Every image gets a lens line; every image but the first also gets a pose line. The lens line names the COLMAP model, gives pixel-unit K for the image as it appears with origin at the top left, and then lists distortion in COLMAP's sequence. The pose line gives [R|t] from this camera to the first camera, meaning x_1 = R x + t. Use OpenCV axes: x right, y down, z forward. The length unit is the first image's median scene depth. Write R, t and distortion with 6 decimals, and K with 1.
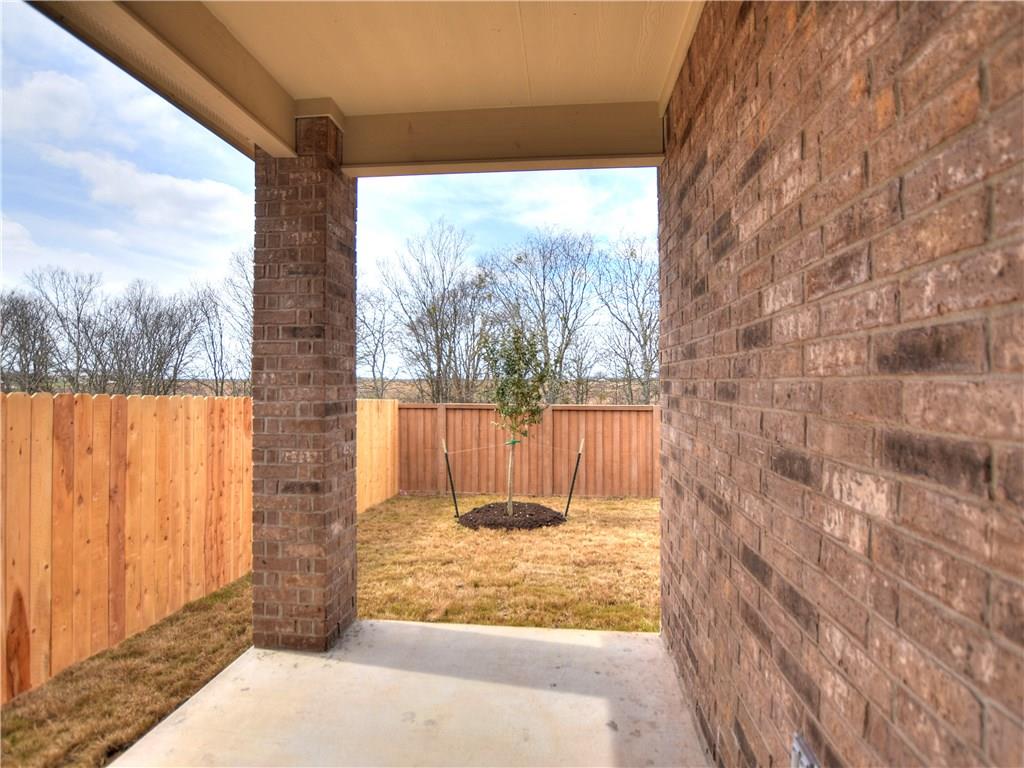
lens RADIAL K [[531.5, 0, 507.0], [0, 531.5, 388.8], [0, 0, 1]] dist [-0.003683, -0.000210]
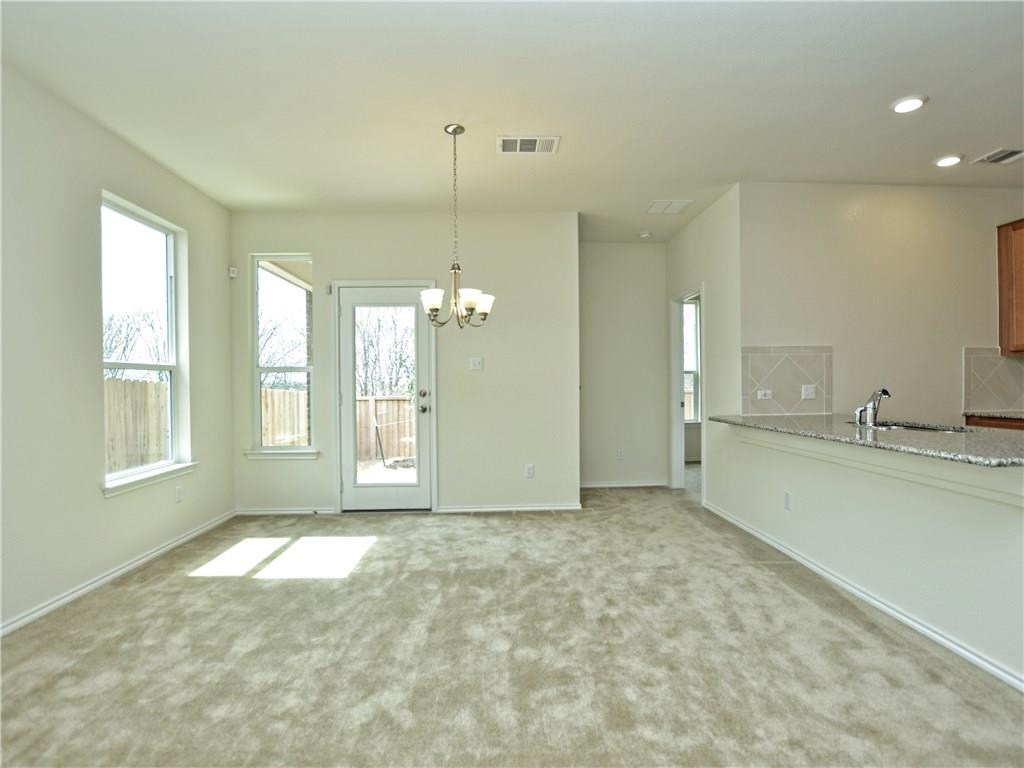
lens RADIAL K [[514.4, 0, 514.4], [0, 514.4, 387.4], [0, 0, 1]] dist [-0.027795, 0.001087]
pose [[0.987381, -0.019735, 0.157129, 0.045284], [0.021093, 0.999753, -0.006983, 0.021333], [-0.156953, 0.010209, 0.987553, -0.480773]]
